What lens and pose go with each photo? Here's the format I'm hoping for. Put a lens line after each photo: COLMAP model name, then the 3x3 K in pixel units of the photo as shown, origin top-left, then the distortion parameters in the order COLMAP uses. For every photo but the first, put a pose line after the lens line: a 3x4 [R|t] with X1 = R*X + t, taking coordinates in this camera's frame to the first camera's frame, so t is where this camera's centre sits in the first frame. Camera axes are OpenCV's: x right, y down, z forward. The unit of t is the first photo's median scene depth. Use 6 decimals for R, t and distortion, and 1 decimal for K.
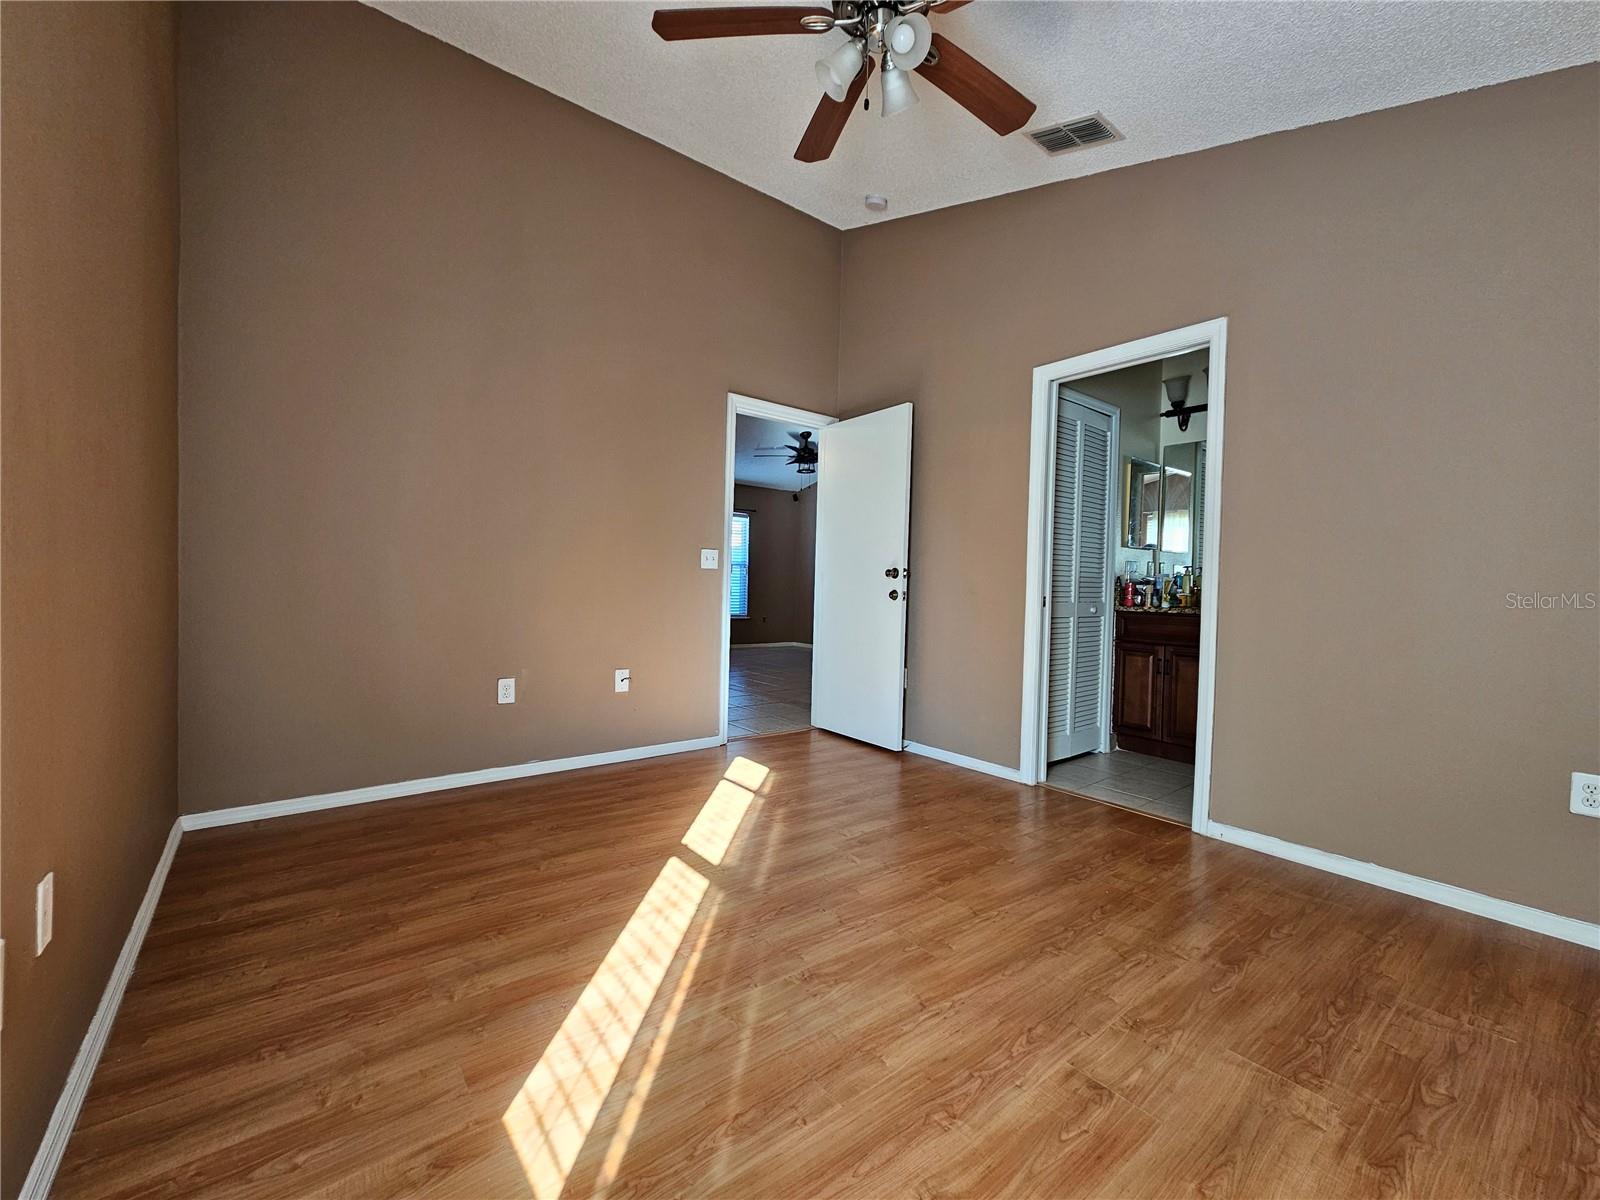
lens RADIAL K [[653.4, 0, 801.1], [0, 653.4, 590.8], [0, 0, 1]] dist [-0.000641, 0.001654]
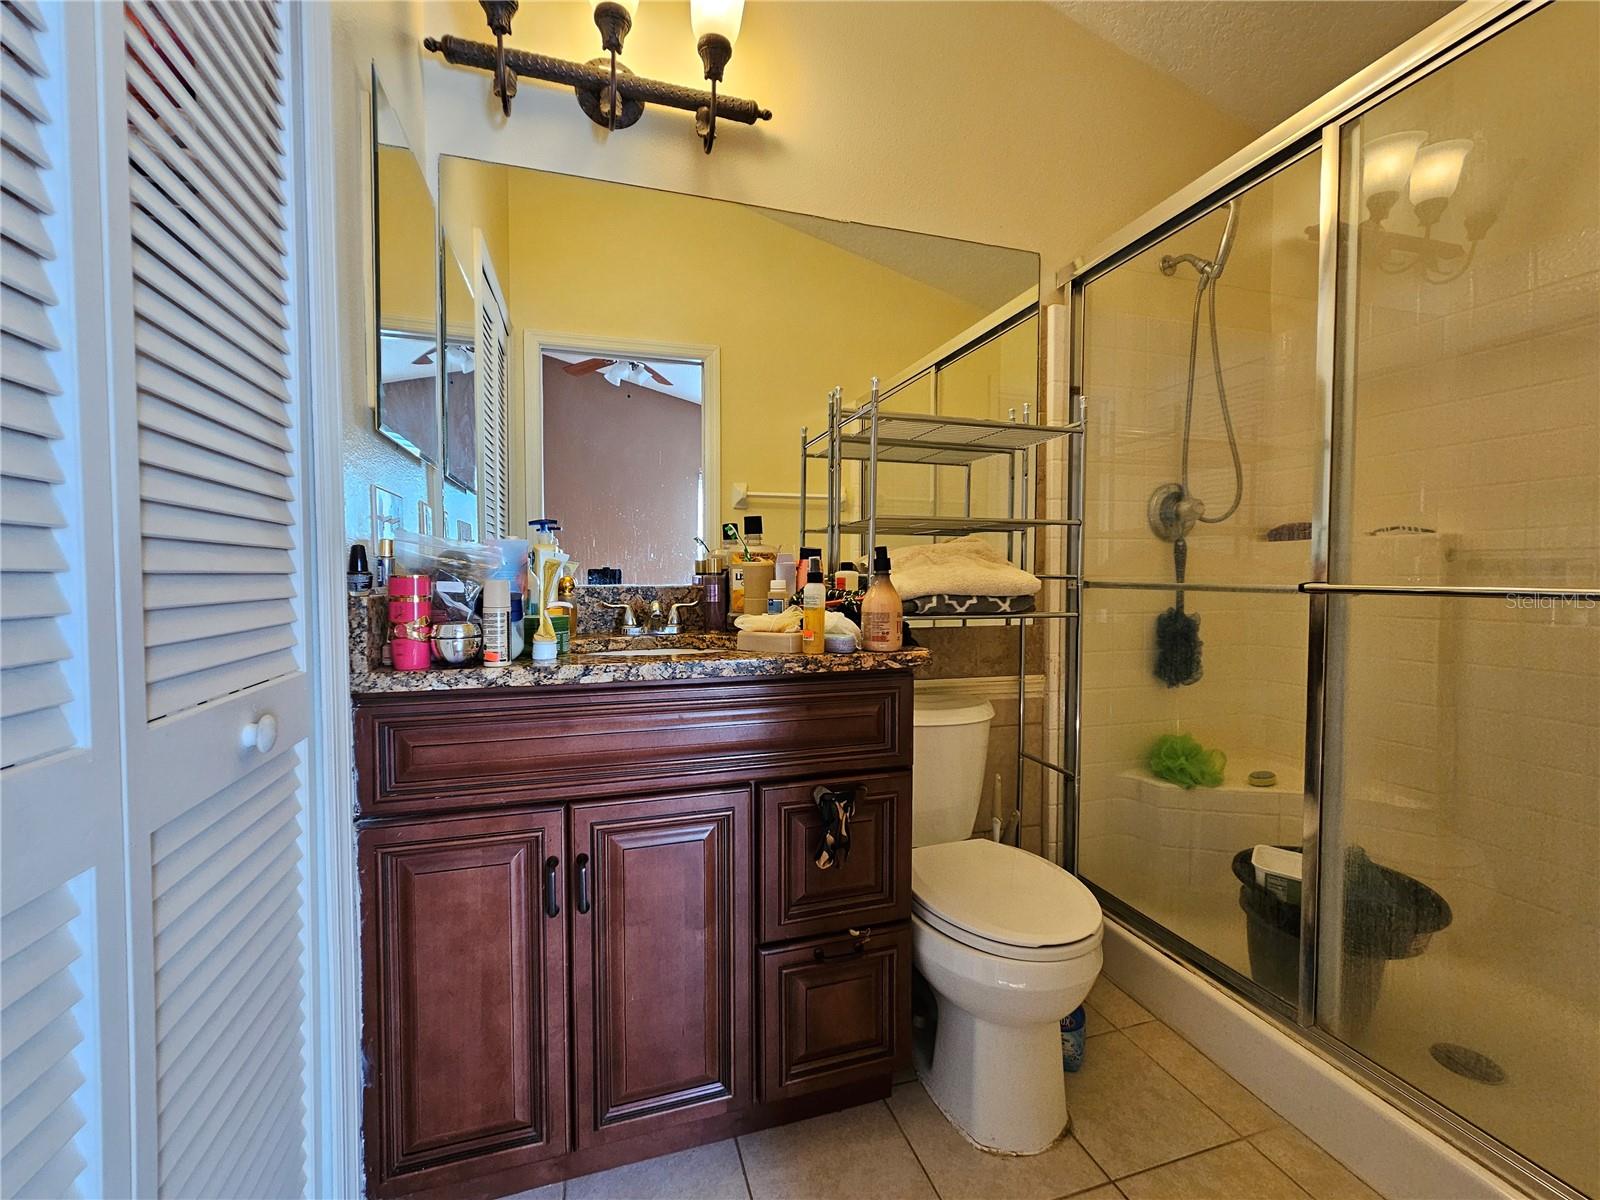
lens RADIAL K [[653.4, 0, 787.6], [0, 653.4, 597.7], [0, 0, 1]] dist [-0.000641, 0.001654]
pose [[0.371415, -0.050569, 0.927089, 0.447565], [0.022161, 0.998714, 0.045598, -0.013944], [-0.928203, 0.003609, 0.372058, 1.054948]]
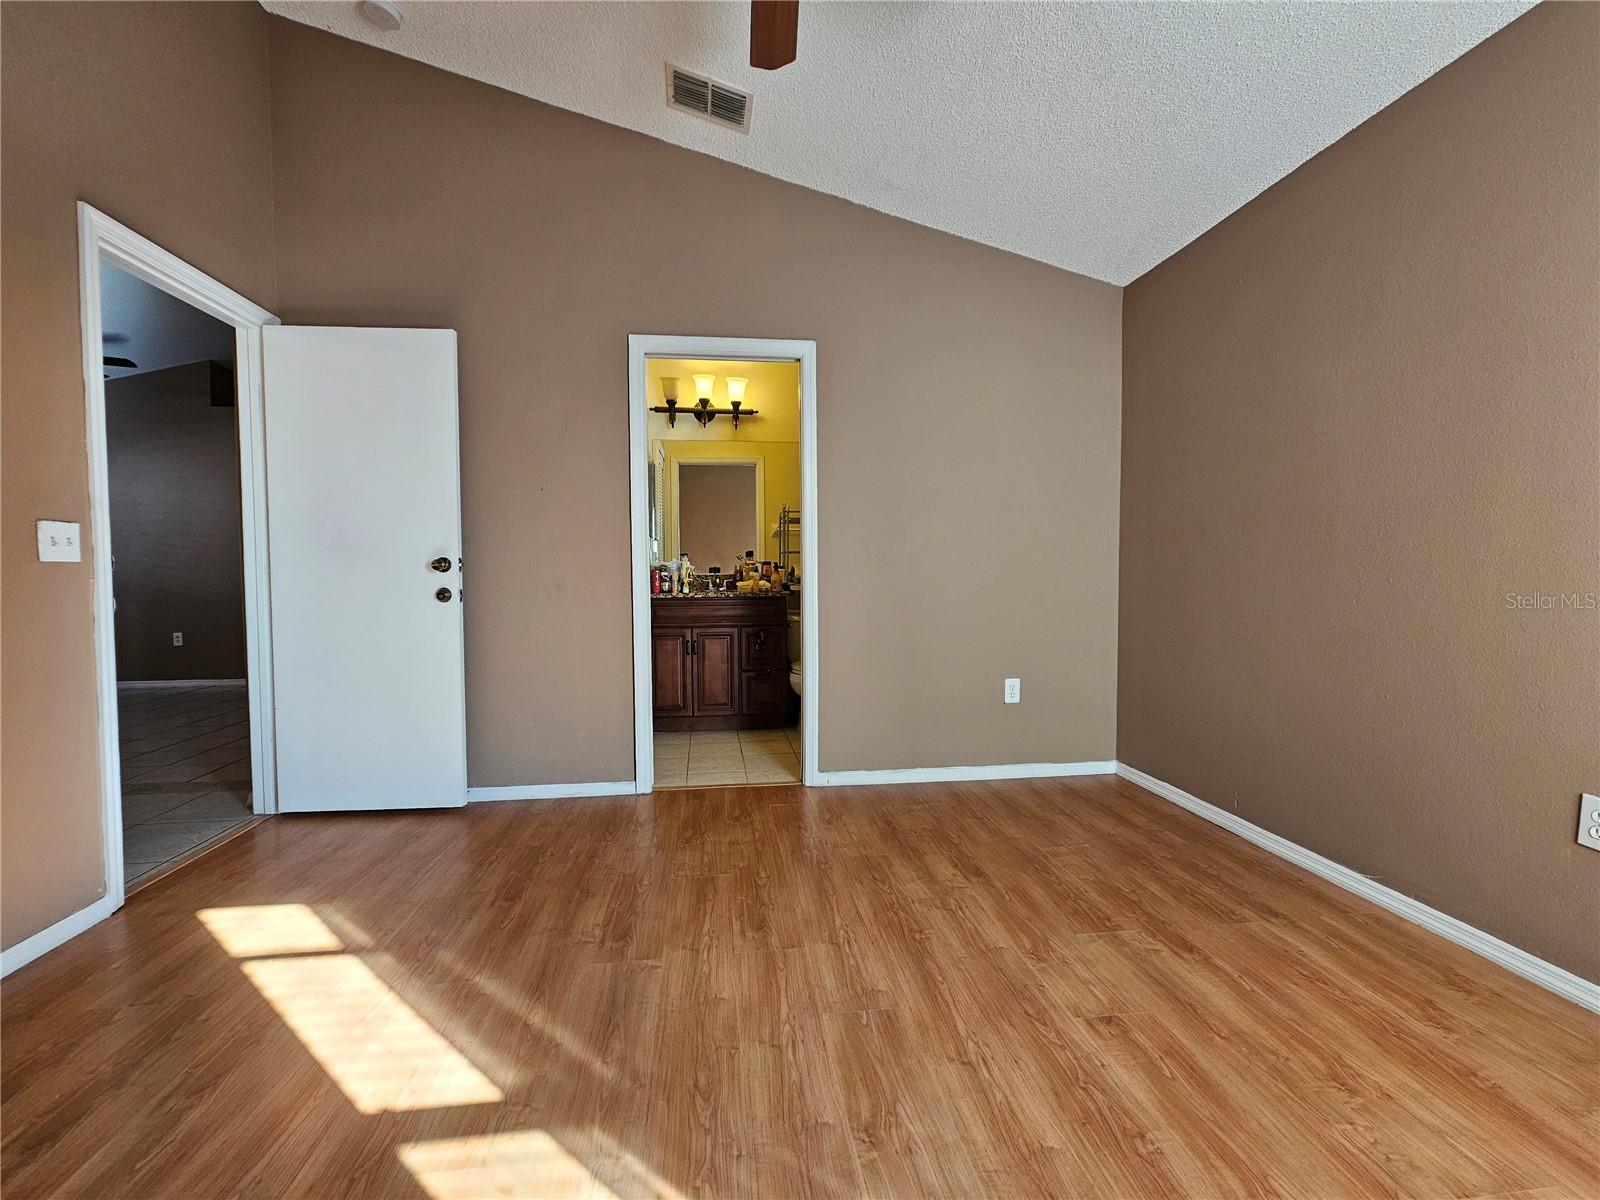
lens RADIAL K [[653.4, 0, 778.8], [0, 653.4, 591.0], [0, 0, 1]] dist [-0.000641, 0.001654]
pose [[0.540157, -0.051169, 0.840007, -0.341702], [0.030904, 0.998683, 0.040962, -0.020678], [-0.840996, 0.003834, 0.541027, 0.385236]]
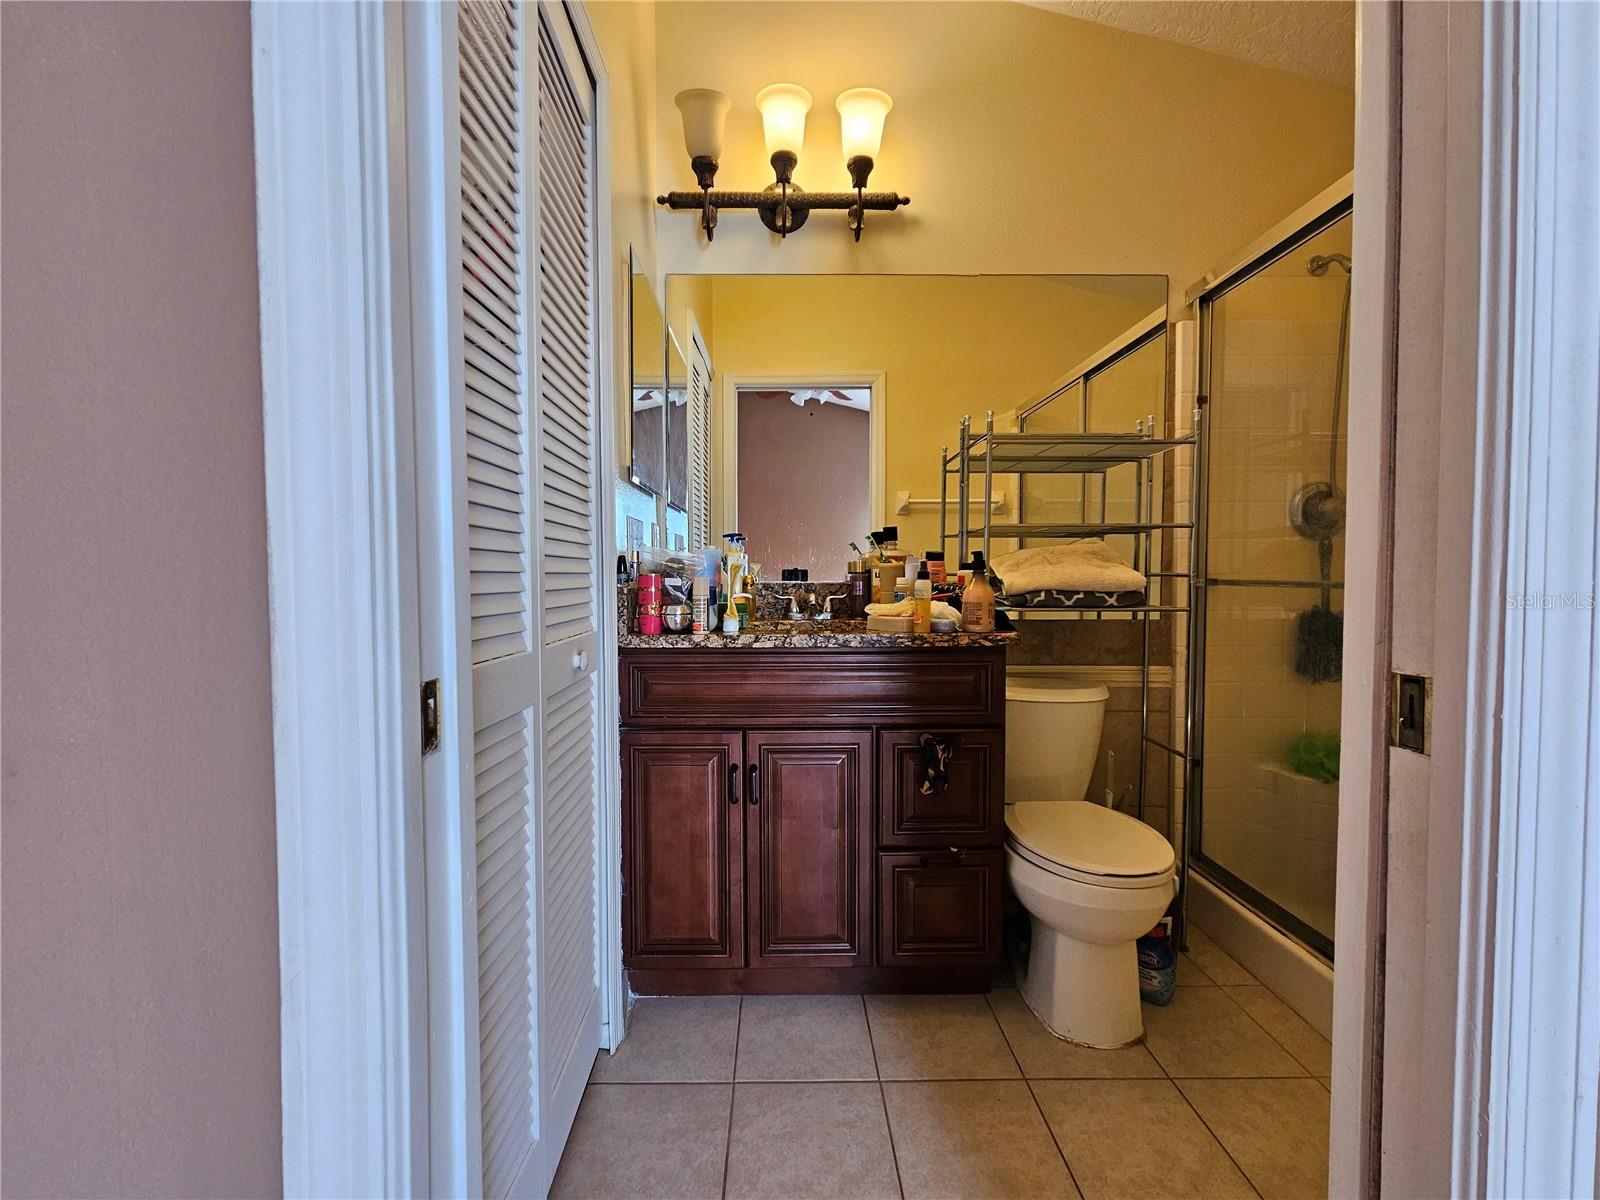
lens RADIAL K [[653.4, 0, 789.7], [0, 653.4, 598.1], [0, 0, 1]] dist [-0.000641, 0.001654]
pose [[0.617016, -0.048013, 0.785485, 0.346961], [0.025997, 0.998836, 0.040633, -0.013612], [-0.786521, -0.004650, 0.617546, 0.951178]]
